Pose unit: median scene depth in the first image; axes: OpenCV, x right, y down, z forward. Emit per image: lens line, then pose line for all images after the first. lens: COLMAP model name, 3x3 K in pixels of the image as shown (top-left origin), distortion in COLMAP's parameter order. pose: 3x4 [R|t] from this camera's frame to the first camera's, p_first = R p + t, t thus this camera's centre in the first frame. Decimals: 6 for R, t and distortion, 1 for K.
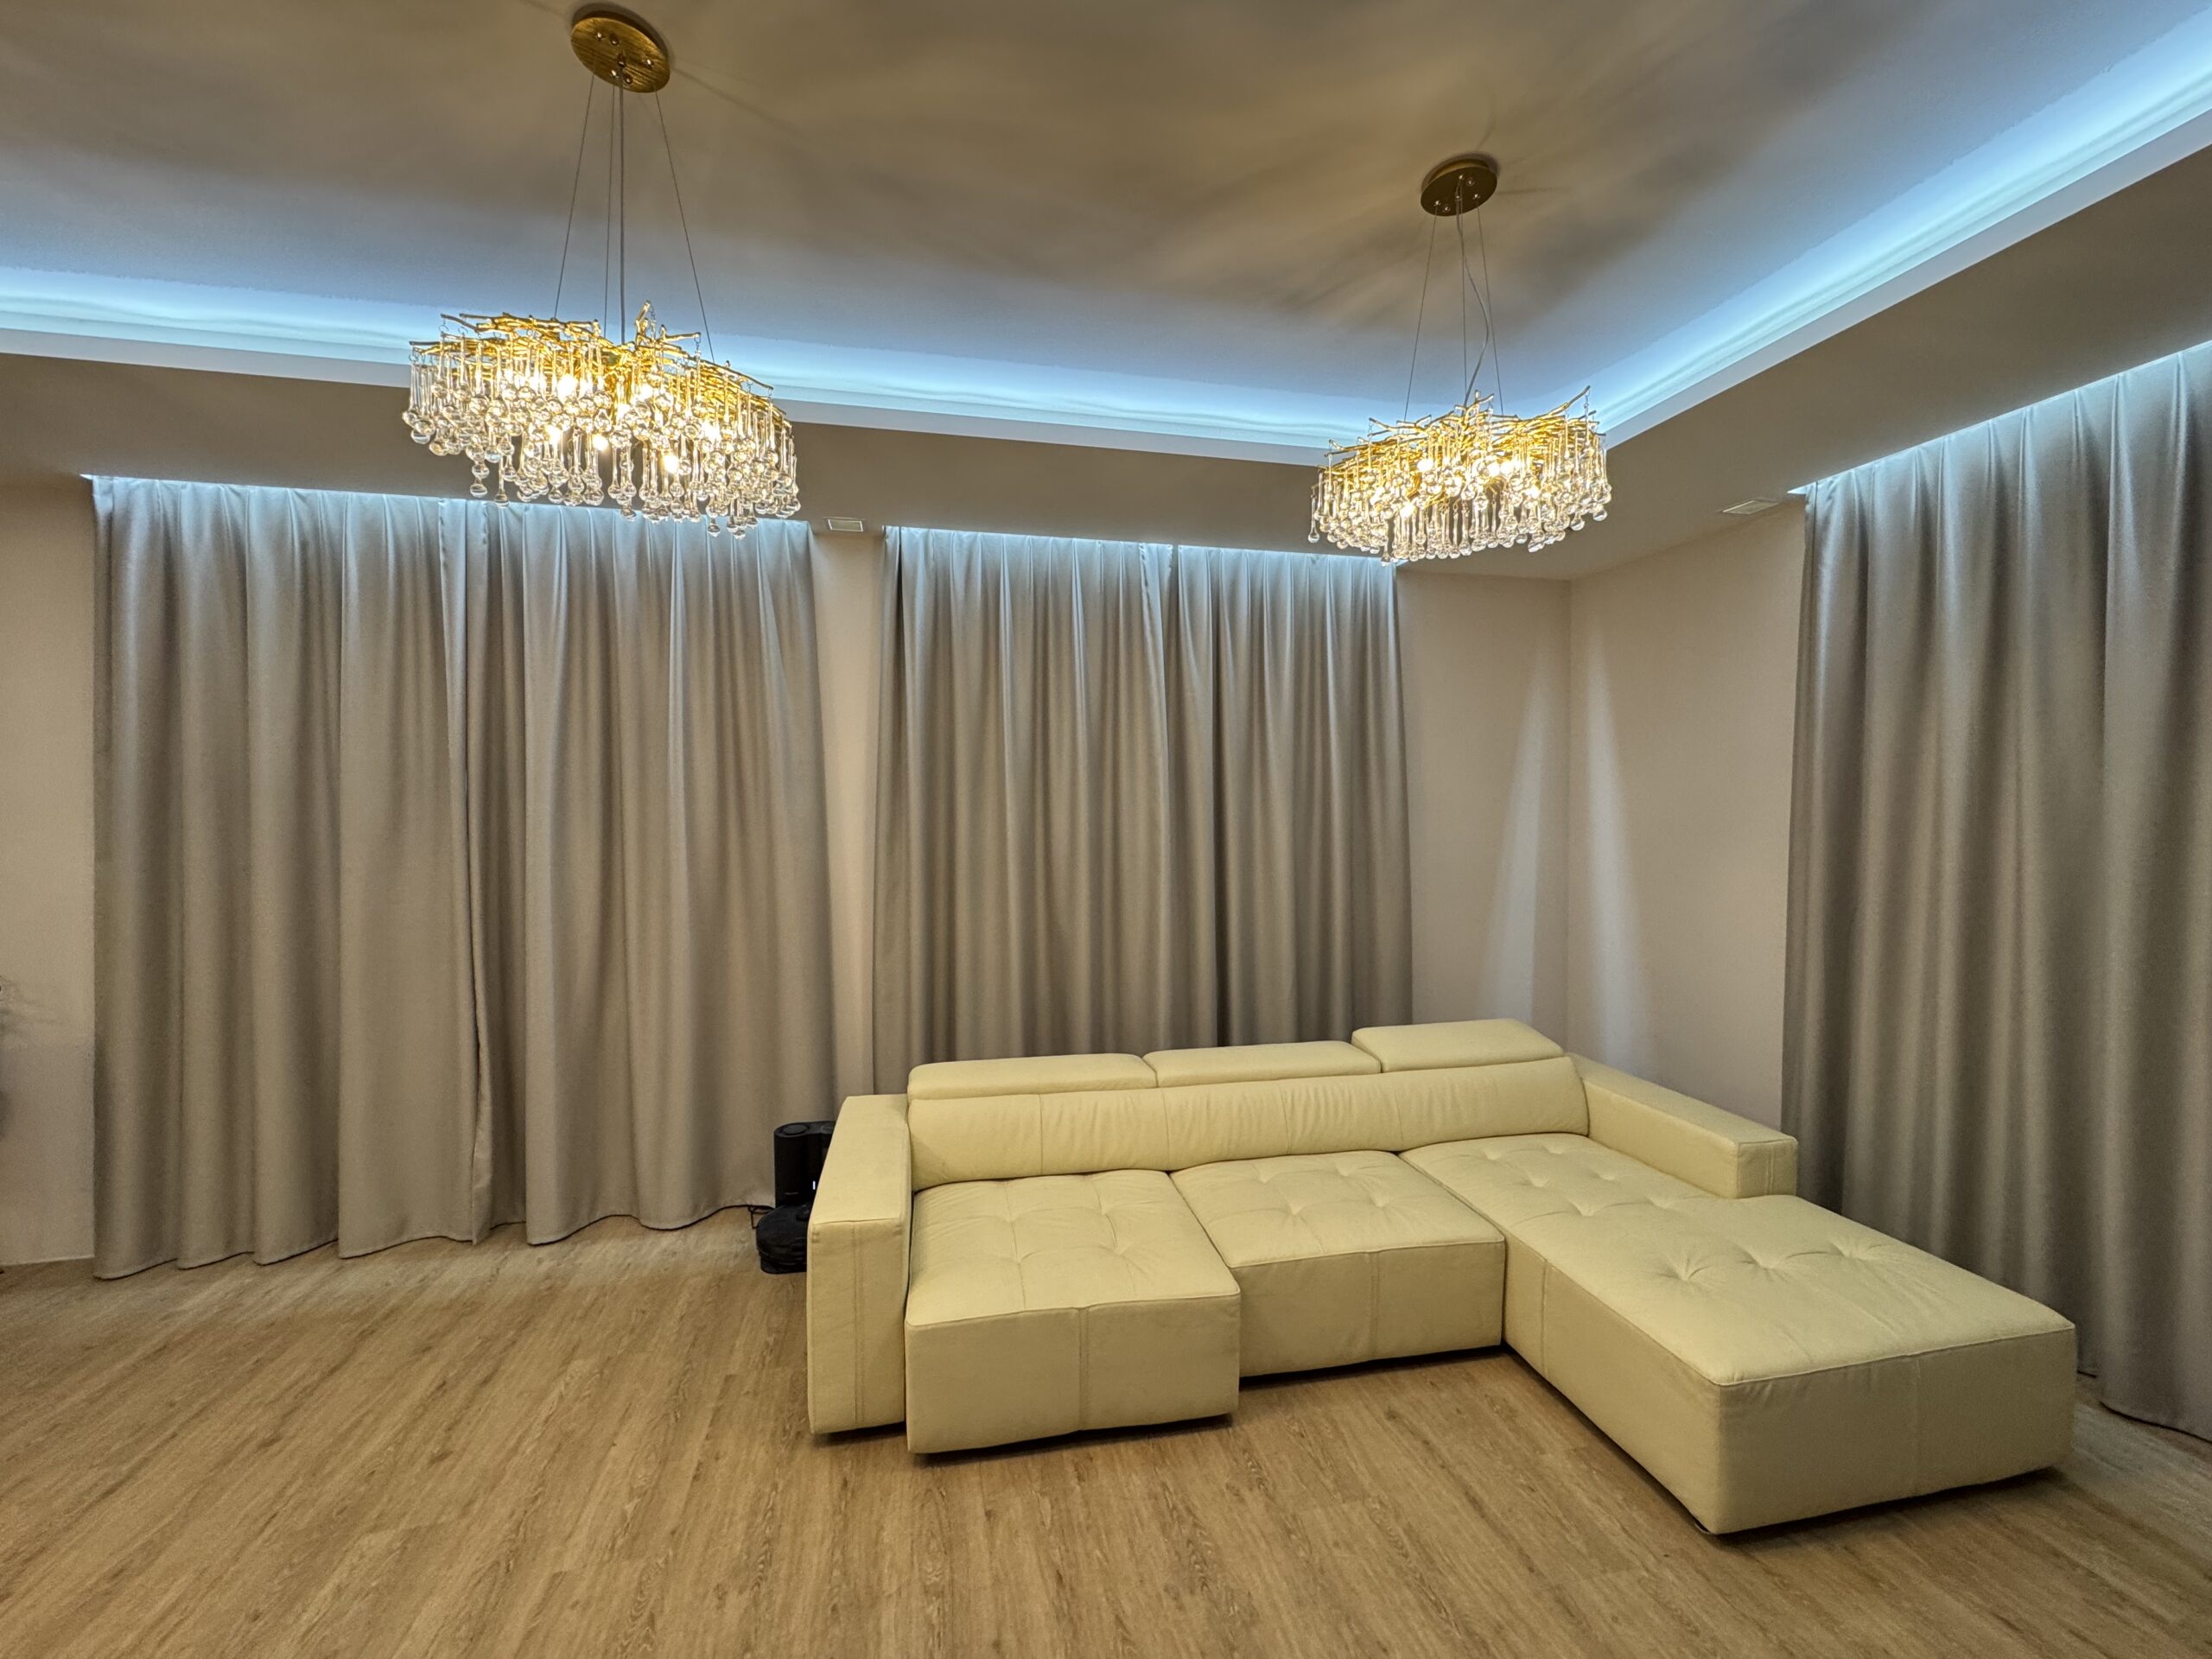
lens RADIAL K [[875.0, 0, 1106.0], [0, 875.0, 829.5], [0, 0, 1]] dist [0.000531, -0.000025]
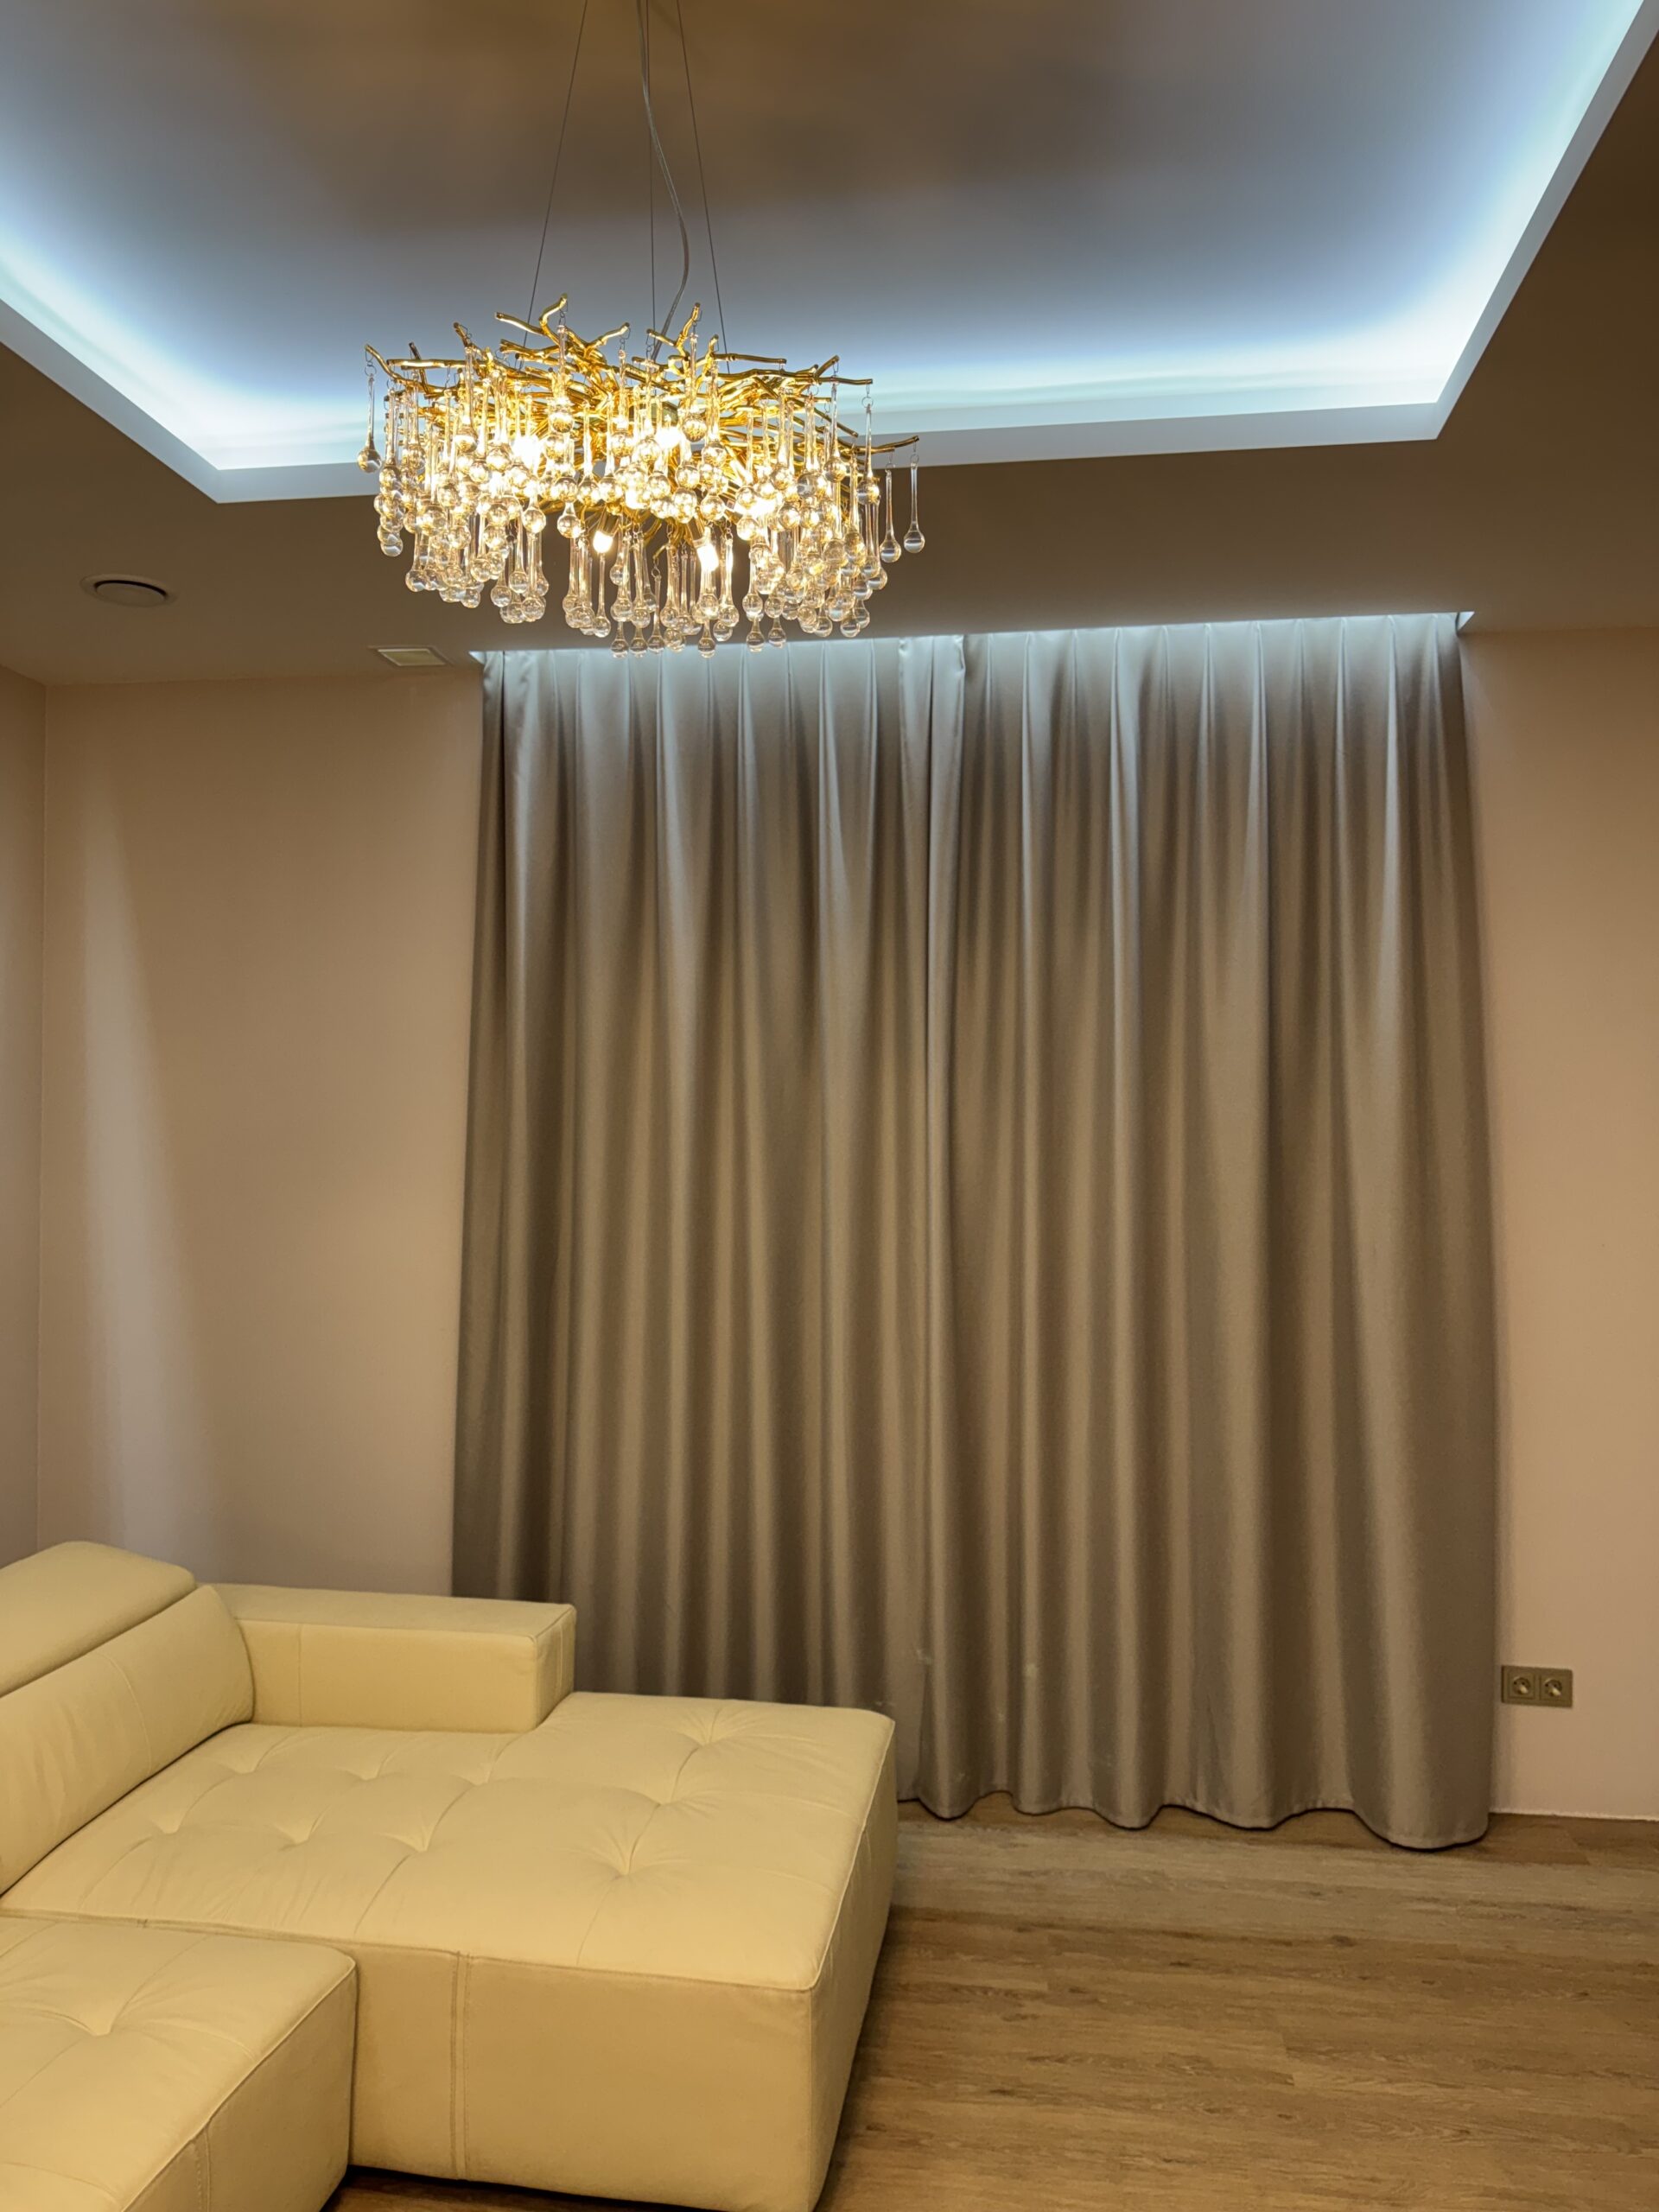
lens RADIAL K [[1556.8, 0, 823.9], [0, 1556.8, 1114.1], [0, 0, 1]] dist [0.013114, -0.005451]
pose [[0.364369, 0.015050, 0.931133, -0.341942], [0.017320, 0.999587, -0.022934, 0.002866], [-0.931094, 0.024484, 0.363957, 0.463681]]
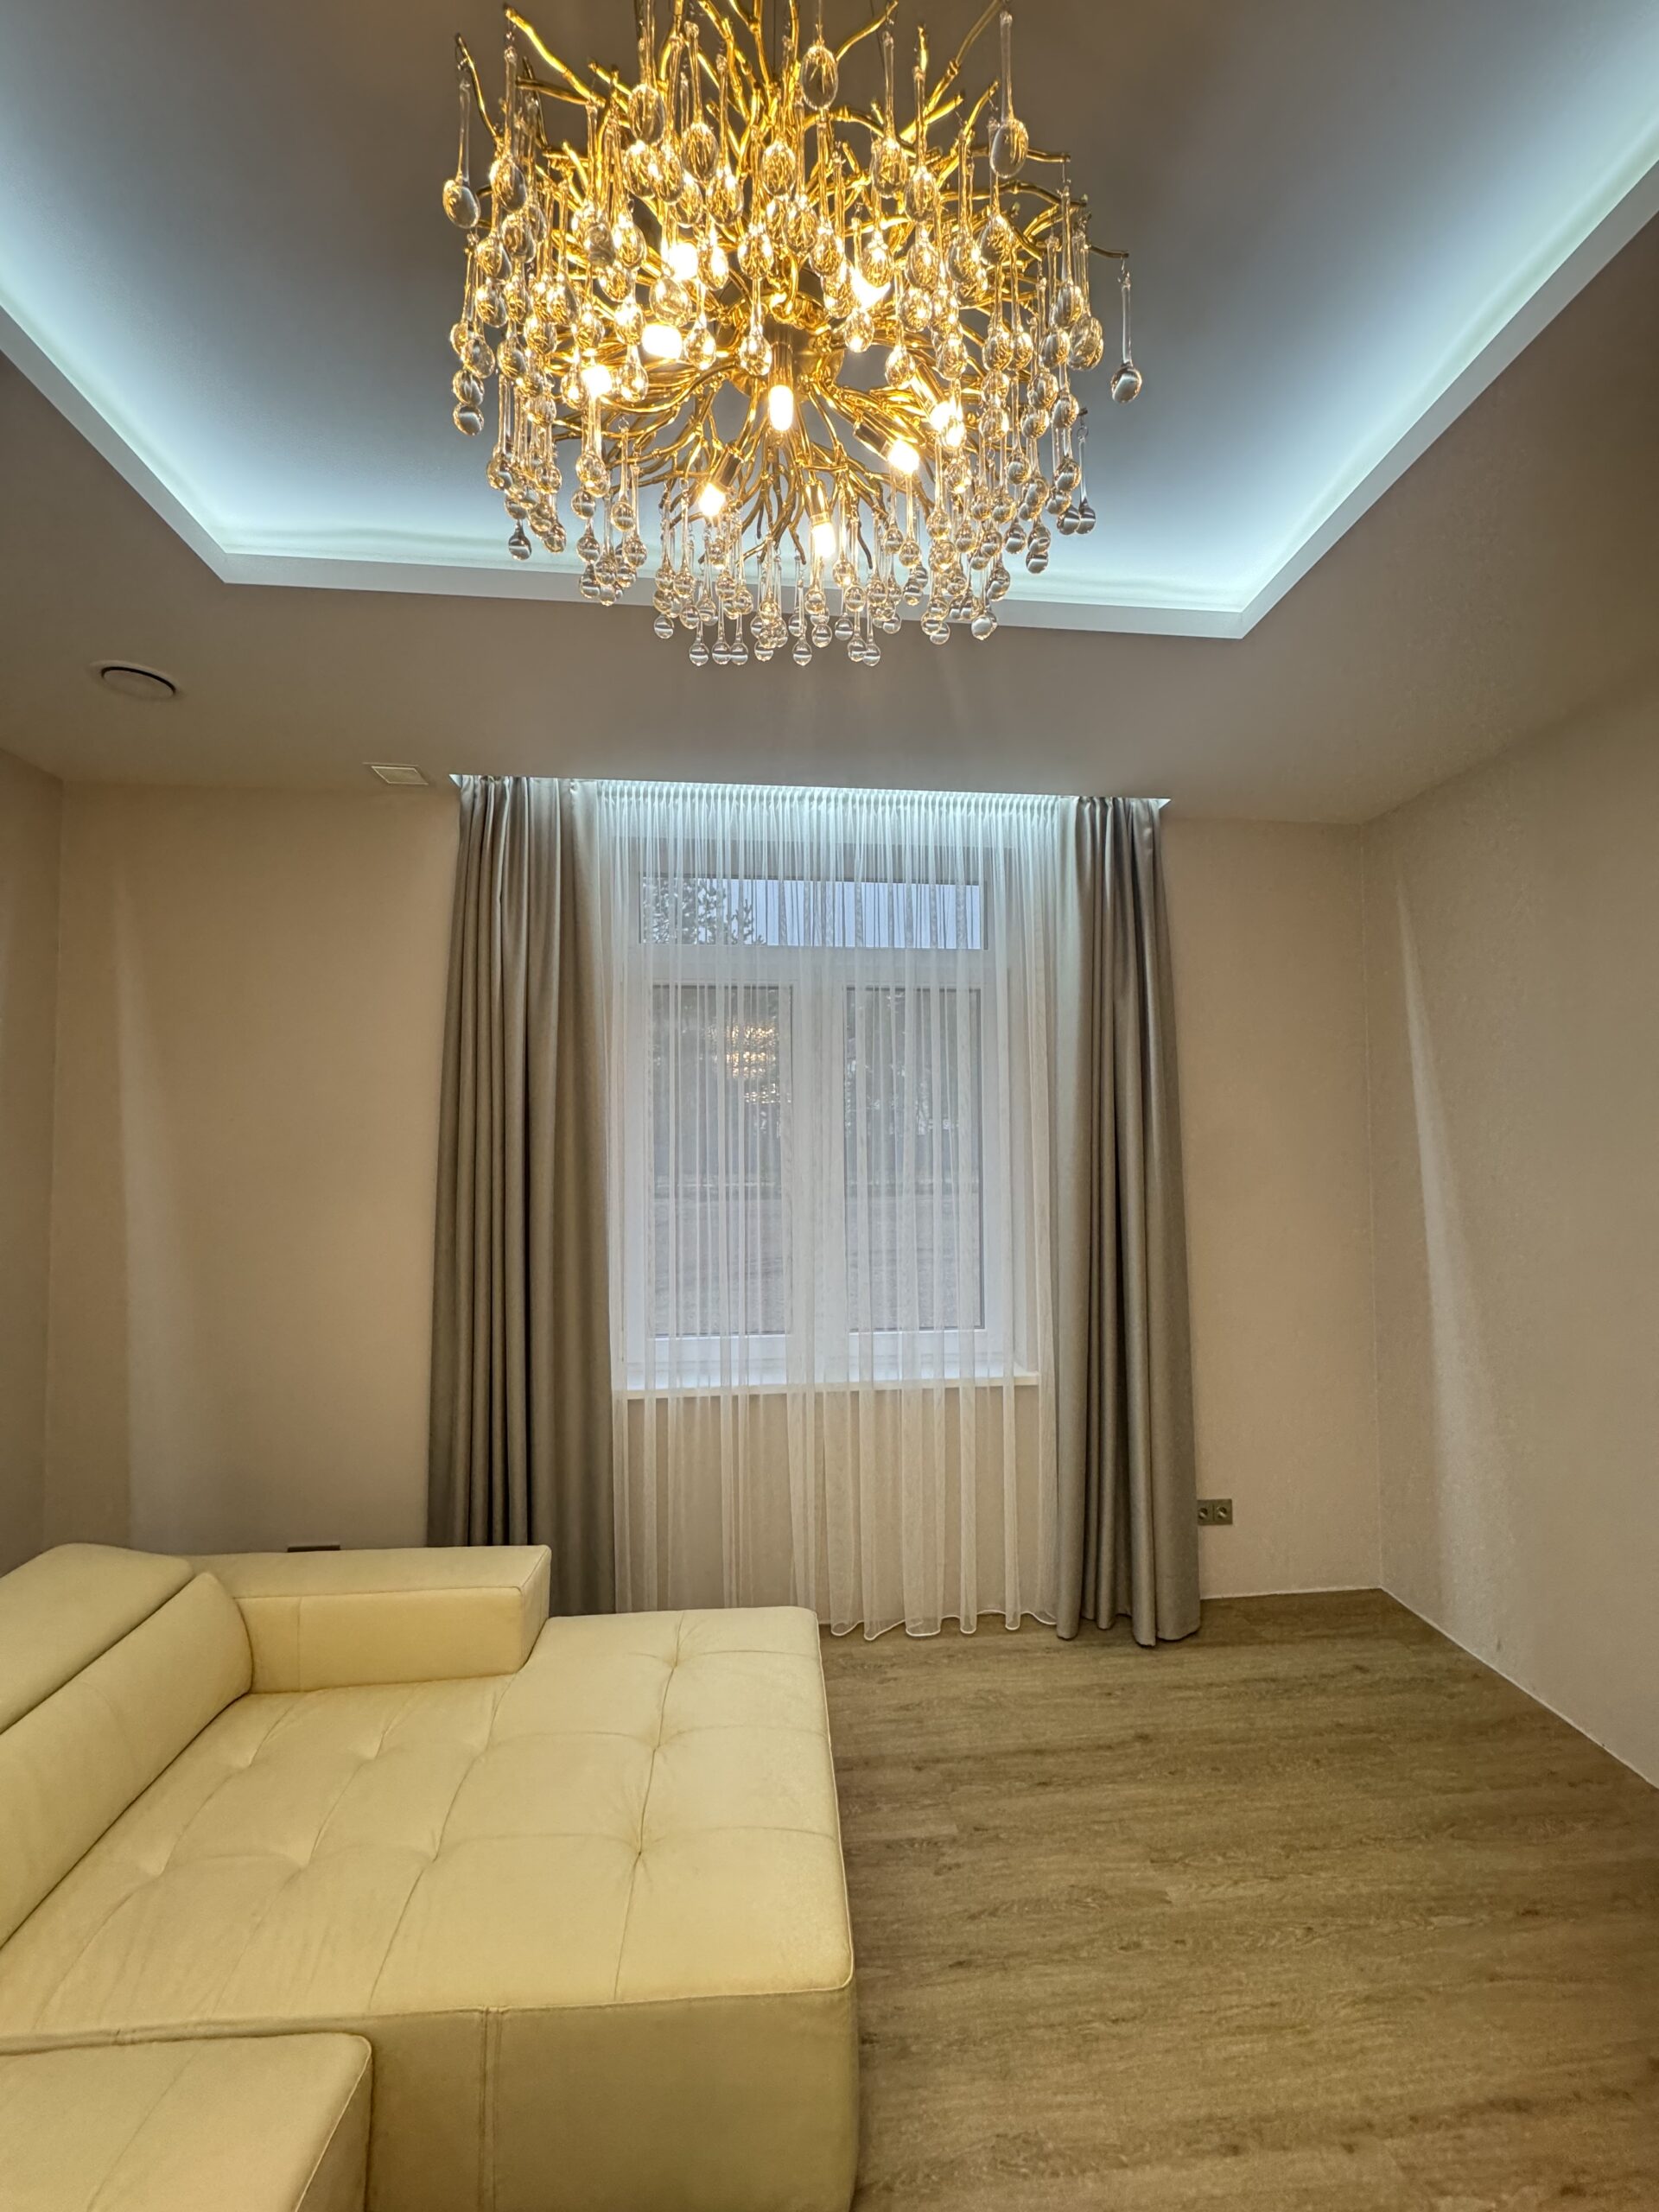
lens RADIAL K [[875.0, 0, 829.5], [0, 875.0, 1106.0], [0, 0, 1]] dist [0.000531, -0.000025]
pose [[0.141920, 0.036388, 0.989209, -0.007935], [0.029105, 0.998739, -0.040914, -0.024096], [-0.989450, 0.034597, 0.140682, 0.760829]]
